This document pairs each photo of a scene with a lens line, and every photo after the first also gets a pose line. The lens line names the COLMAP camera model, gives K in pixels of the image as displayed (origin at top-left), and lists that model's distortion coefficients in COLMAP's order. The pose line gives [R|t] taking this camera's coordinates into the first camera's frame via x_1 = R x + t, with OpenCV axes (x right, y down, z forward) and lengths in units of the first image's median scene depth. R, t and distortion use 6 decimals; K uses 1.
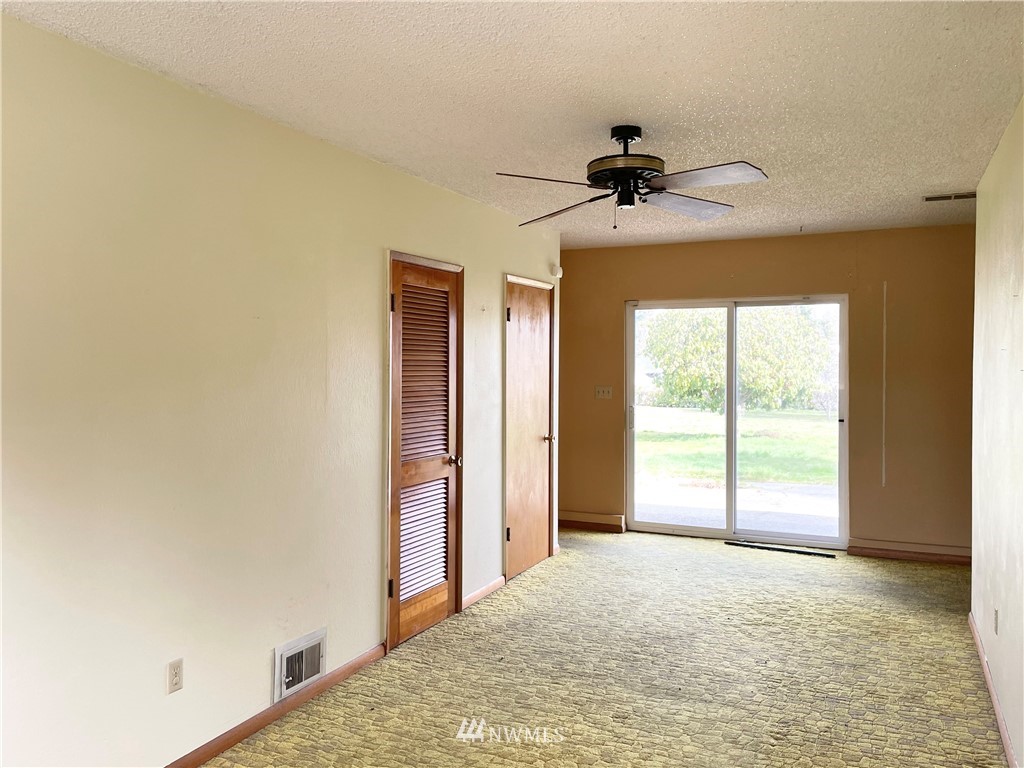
lens RADIAL K [[844.7, 0, 511.5], [0, 844.7, 375.0], [0, 0, 1]] dist [0.099670, -0.138505]
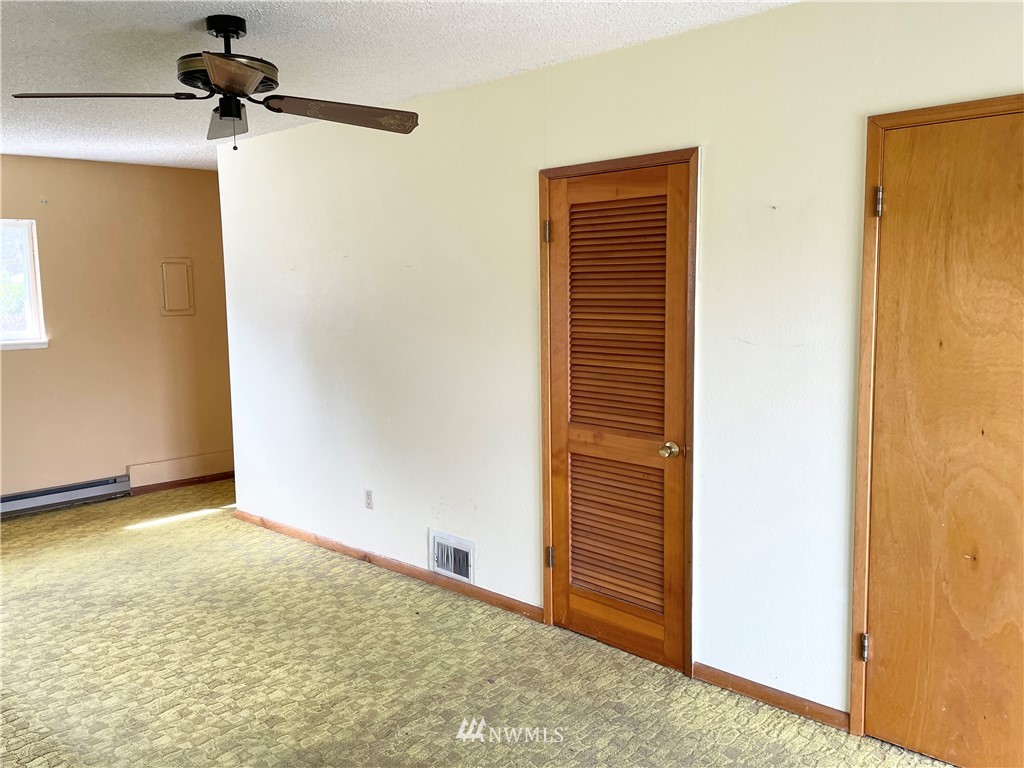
lens RADIAL K [[844.7, 0, 511.5], [0, 844.7, 375.0], [0, 0, 1]] dist [0.099670, -0.138505]
pose [[-0.346507, 0.098913, -0.932818, 0.790984], [-0.002019, 0.994344, 0.106187, -0.038342], [0.938045, 0.038678, -0.344348, 1.462689]]
